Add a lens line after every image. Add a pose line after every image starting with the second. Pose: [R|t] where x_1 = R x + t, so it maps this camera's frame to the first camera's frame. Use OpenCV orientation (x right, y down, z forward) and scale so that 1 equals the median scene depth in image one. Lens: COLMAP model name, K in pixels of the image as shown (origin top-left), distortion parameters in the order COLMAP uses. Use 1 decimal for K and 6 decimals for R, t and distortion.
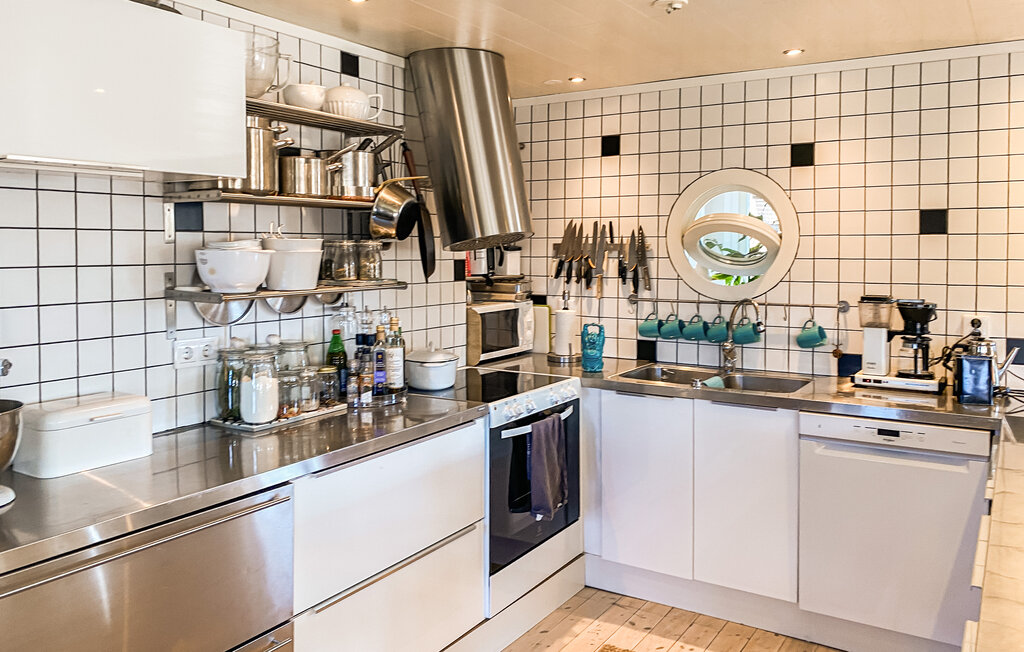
lens RADIAL K [[808.8, 0, 511.4], [0, 808.8, 287.8], [0, 0, 1]] dist [0.004174, -0.004496]
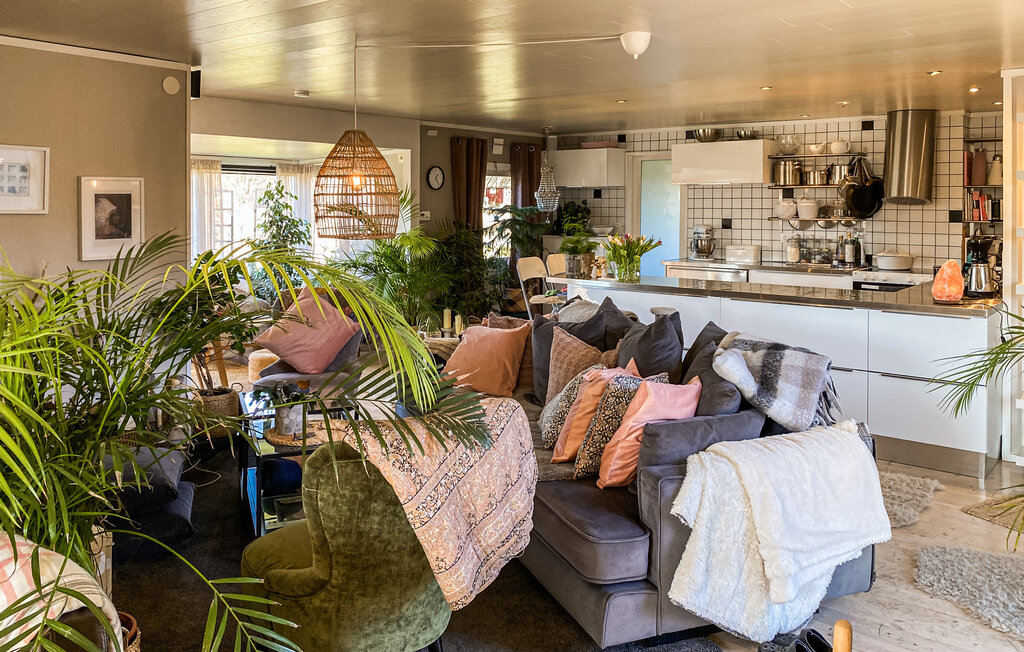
lens RADIAL K [[845.7, 0, 492.9], [0, 845.7, 216.5], [0, 0, 1]] dist [0.001278, -0.004068]
pose [[-0.124678, 0.022544, -0.991941, 2.531647], [-0.053294, 0.998146, 0.029384, -0.030000], [0.990765, 0.056528, -0.123245, 0.255179]]
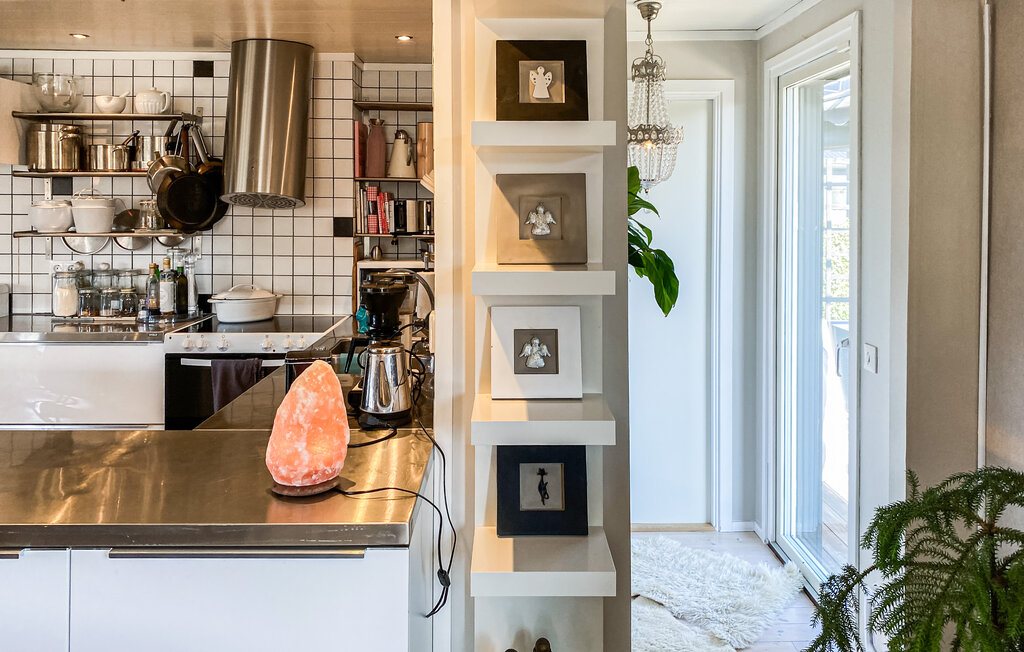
lens RADIAL K [[813.8, 0, 515.3], [0, 813.8, 211.2], [0, 0, 1]] dist [0.079595, -0.122338]
pose [[0.542008, 0.015728, -0.840226, 1.311715], [-0.054303, 0.998391, -0.016341, -0.050772], [0.838617, 0.054483, 0.541990, 0.753274]]
